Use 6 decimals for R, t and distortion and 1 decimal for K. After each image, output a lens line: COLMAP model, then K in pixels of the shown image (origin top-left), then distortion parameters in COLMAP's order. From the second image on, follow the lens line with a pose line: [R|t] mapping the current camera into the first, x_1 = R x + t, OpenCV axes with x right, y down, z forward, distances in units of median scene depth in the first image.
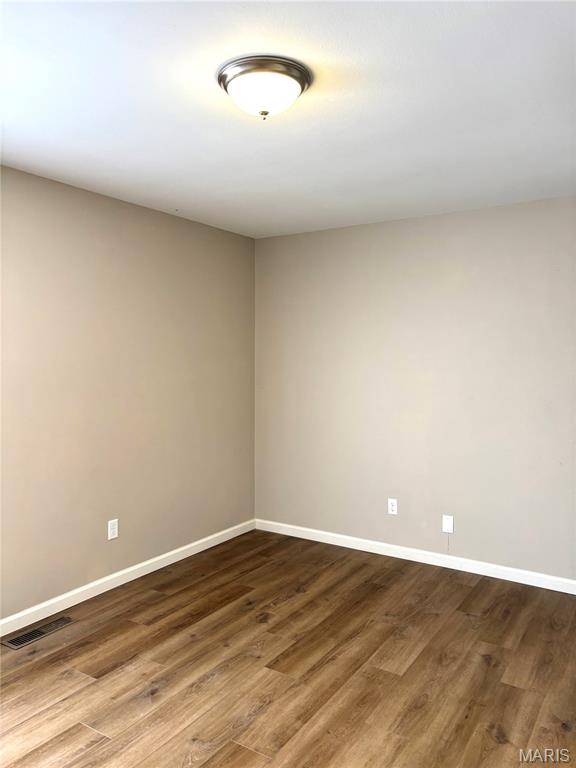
lens RADIAL K [[580.7, 0, 287.0], [0, 580.7, 382.8], [0, 0, 1]] dist [-0.004900, -0.027874]
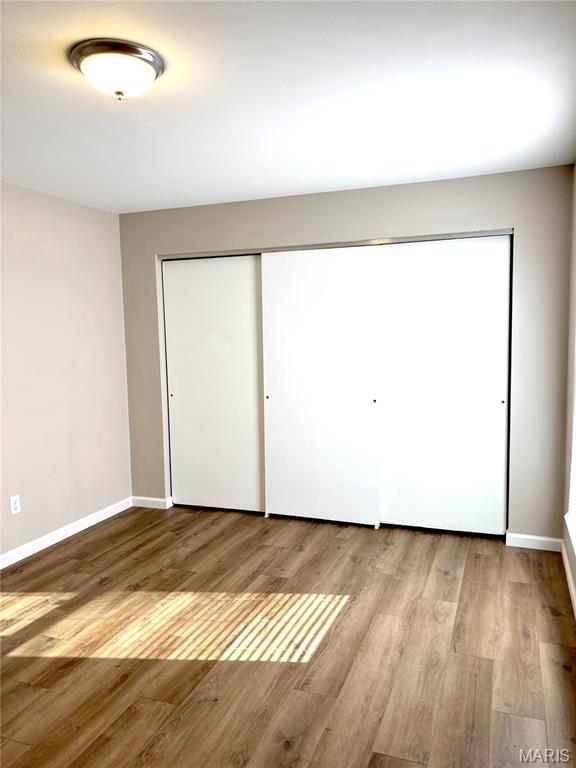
lens RADIAL K [[580.7, 0, 289.8], [0, 580.7, 385.8], [0, 0, 1]] dist [-0.004900, -0.027874]
pose [[-0.978212, 0.025890, -0.205986, -0.085633], [-0.001375, 0.991364, 0.131135, -0.076231], [0.207602, 0.128561, -0.969729, 1.849044]]
